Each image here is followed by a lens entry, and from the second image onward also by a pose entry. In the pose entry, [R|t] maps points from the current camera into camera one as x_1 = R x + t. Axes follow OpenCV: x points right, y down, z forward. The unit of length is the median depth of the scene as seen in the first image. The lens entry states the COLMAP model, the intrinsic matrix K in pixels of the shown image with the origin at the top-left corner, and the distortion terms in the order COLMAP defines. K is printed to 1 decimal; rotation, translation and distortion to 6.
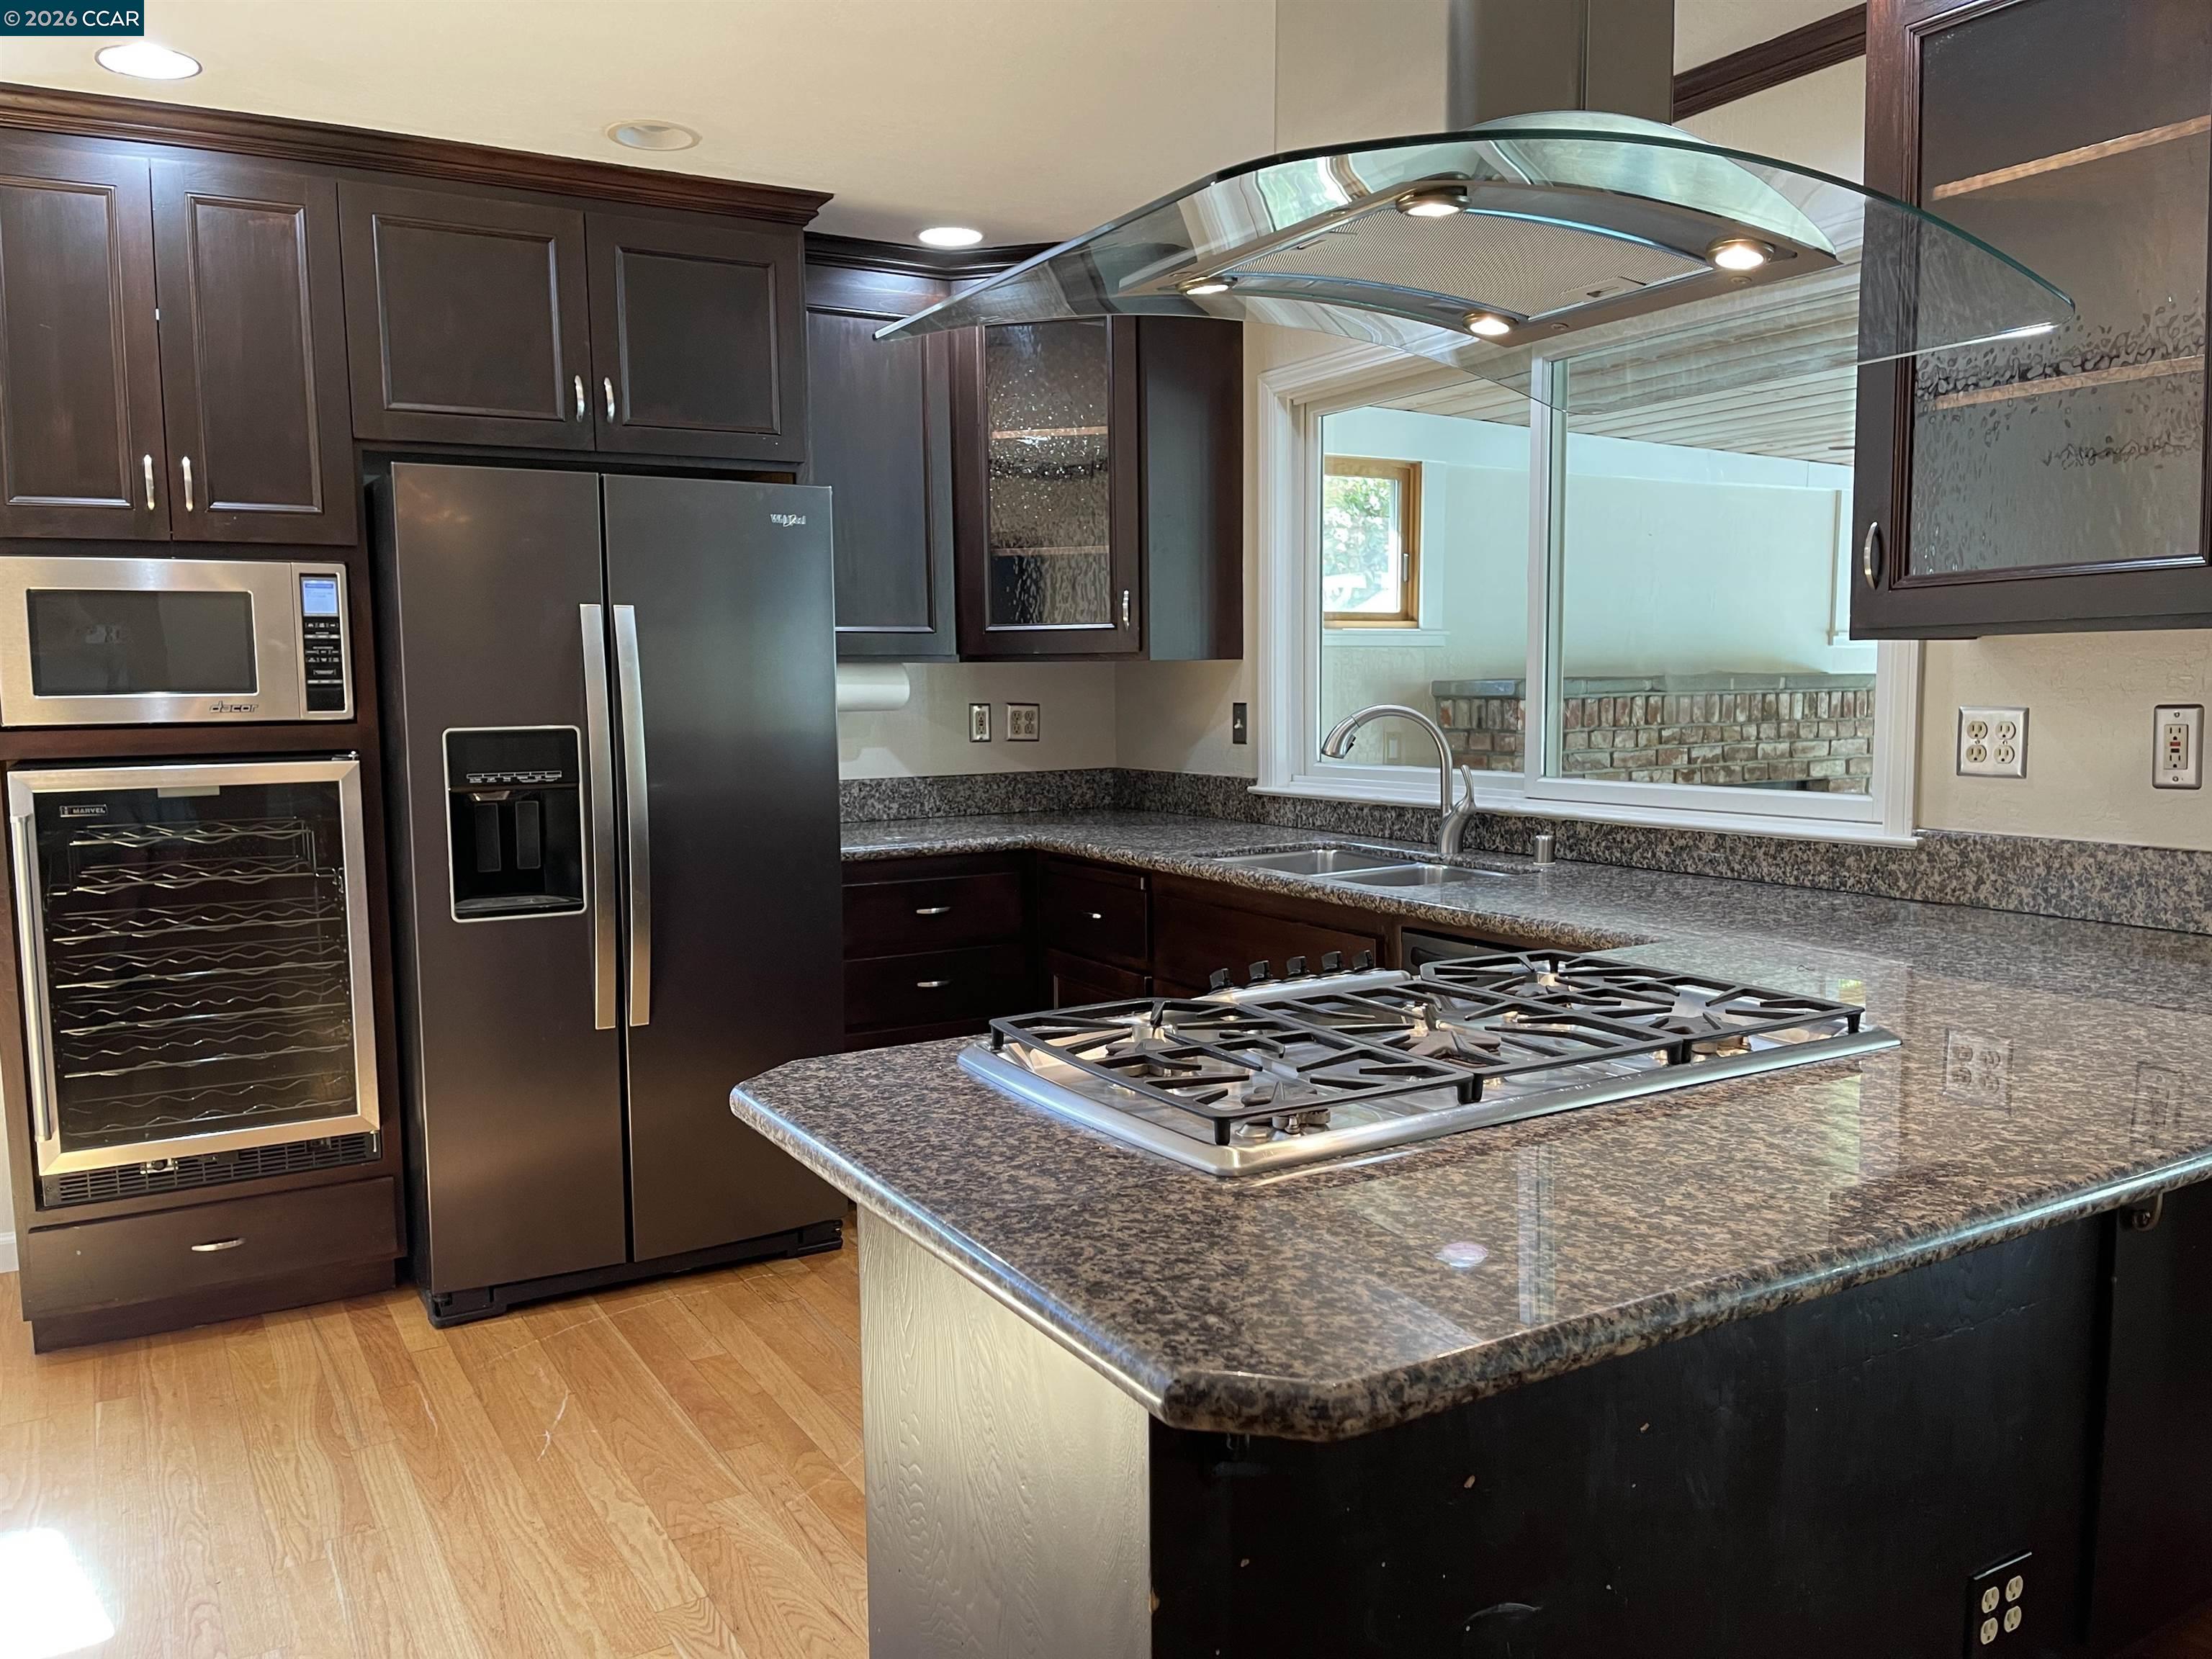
lens RADIAL K [[1672.9, 0, 1104.7], [0, 1672.9, 853.2], [0, 0, 1]] dist [0.075469, -0.104669]
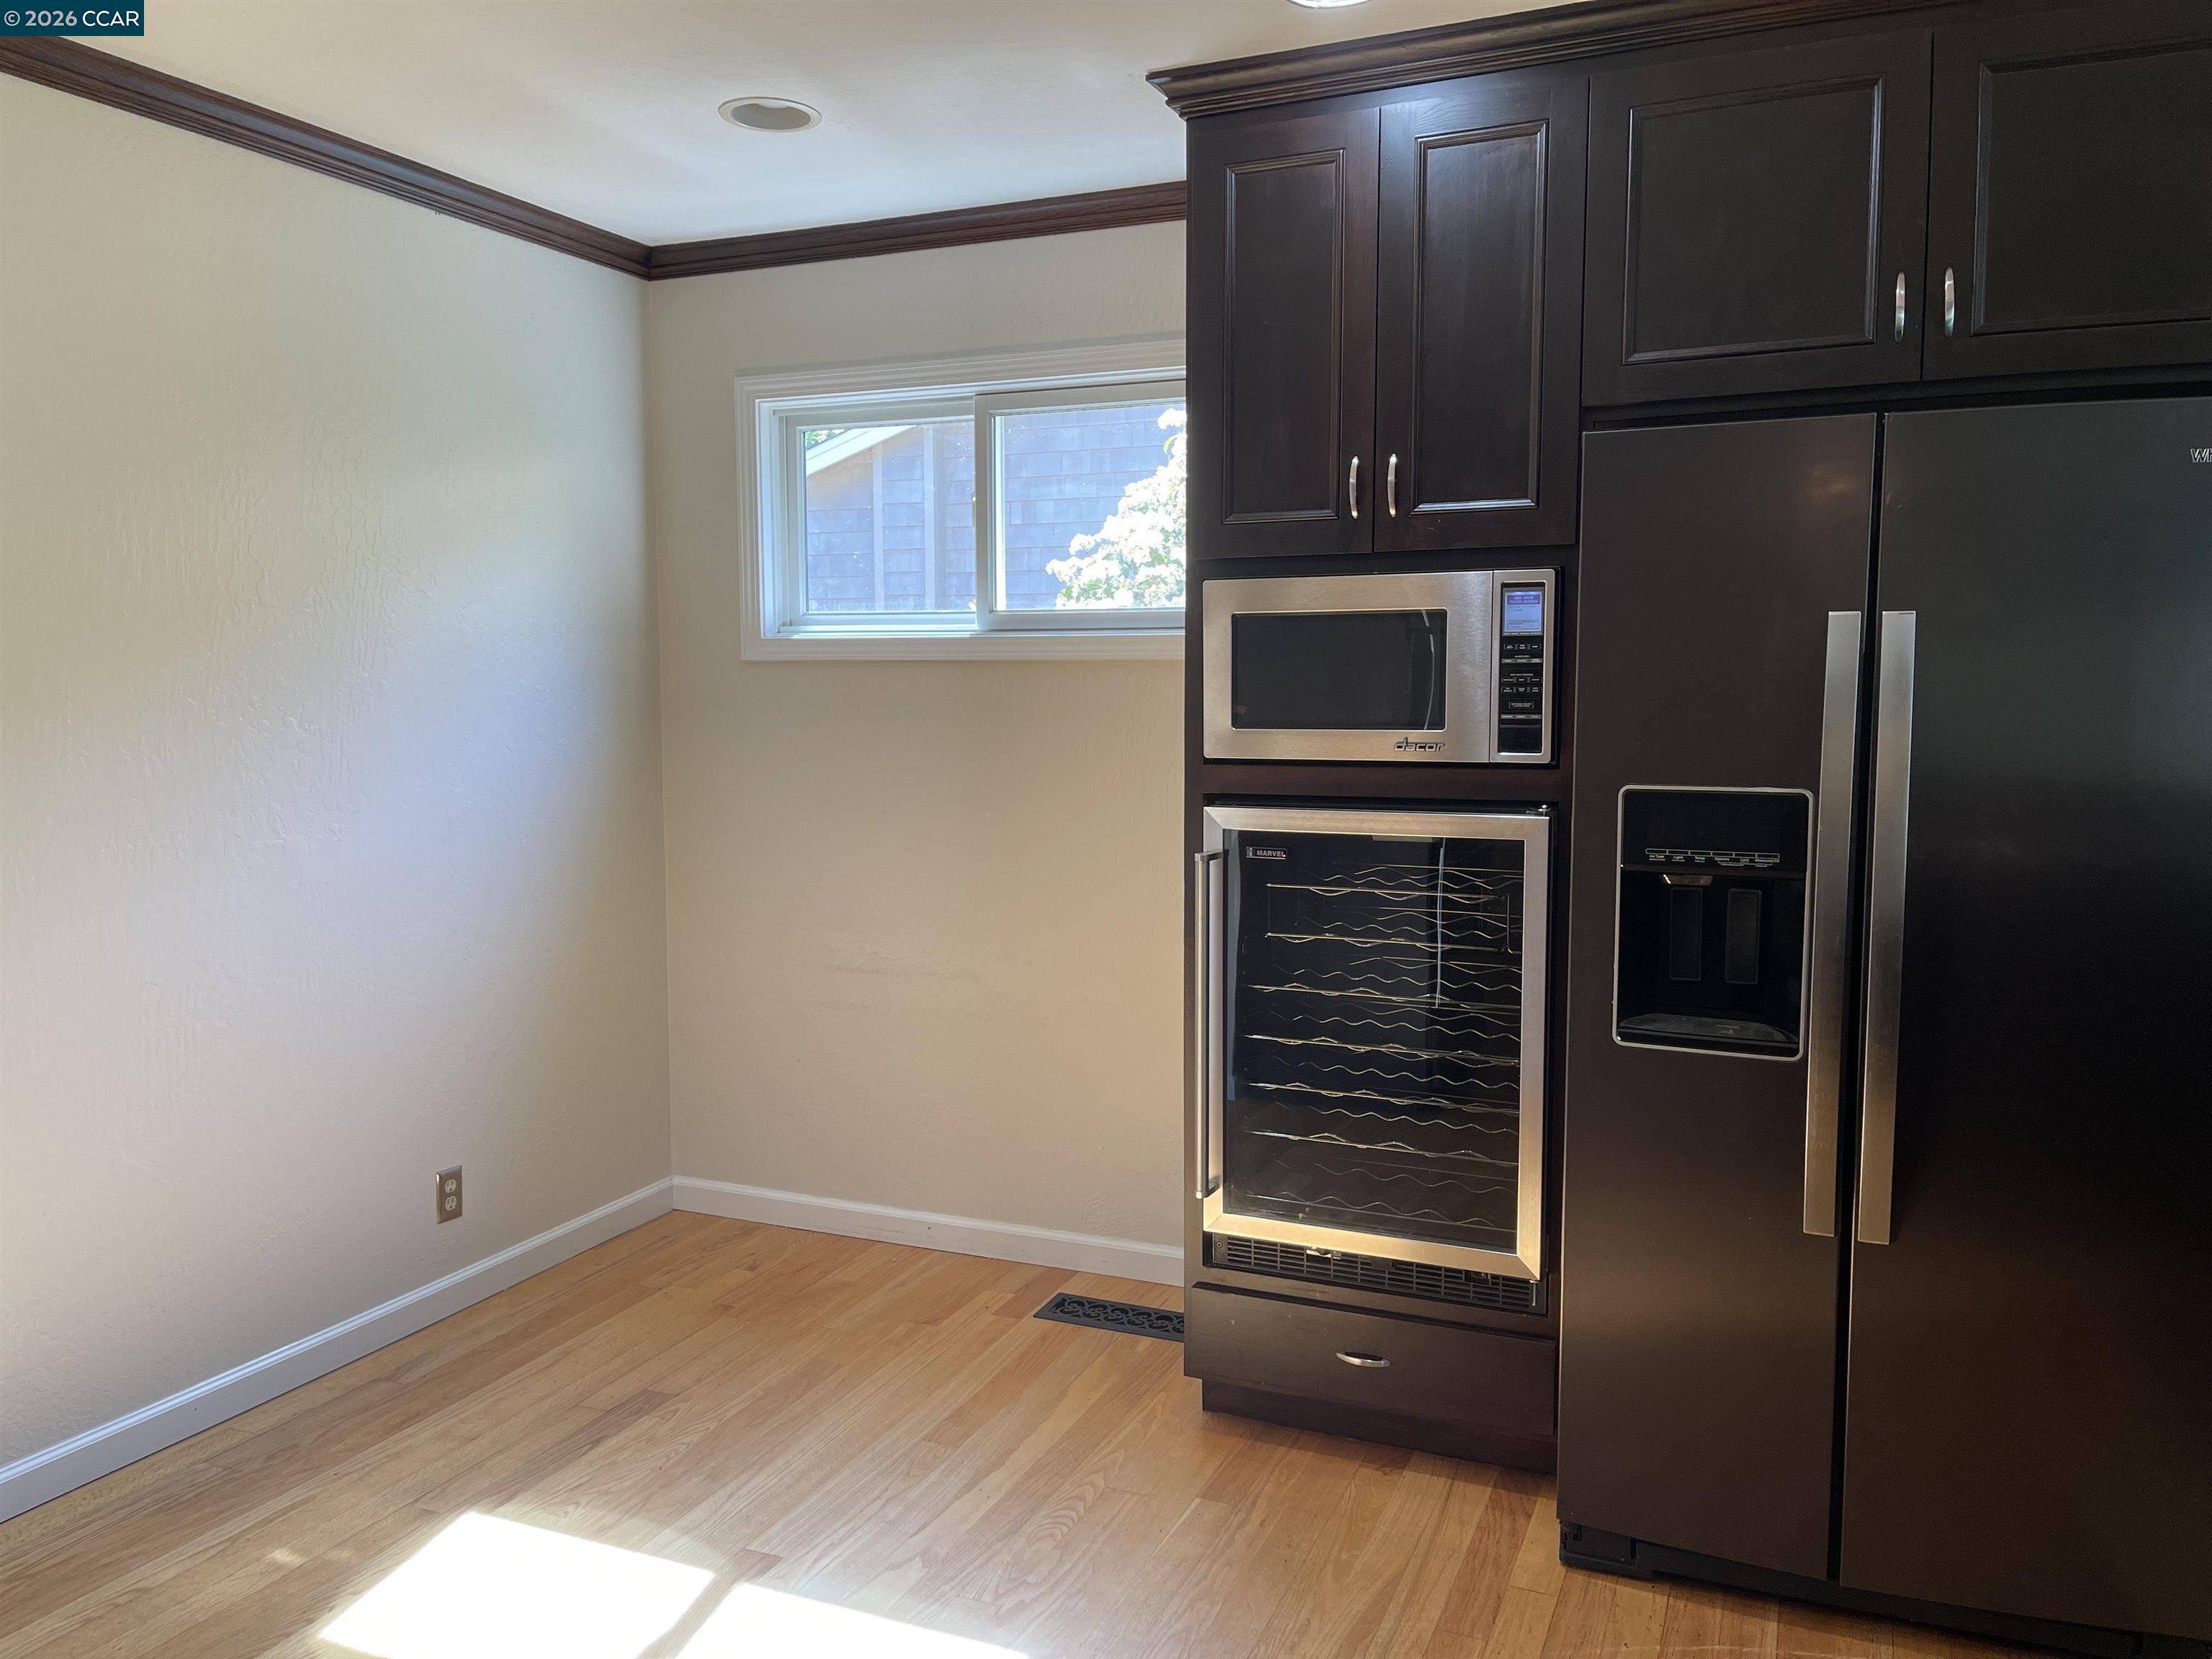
lens RADIAL K [[1675.6, 0, 1098.5], [0, 1675.6, 834.1], [0, 0, 1]] dist [0.076687, -0.100477]
pose [[0.580210, 0.086595, -0.809851, 0.078537], [-0.089357, 0.995097, 0.042384, -0.062237], [0.809550, 0.047774, 0.585103, 0.373123]]
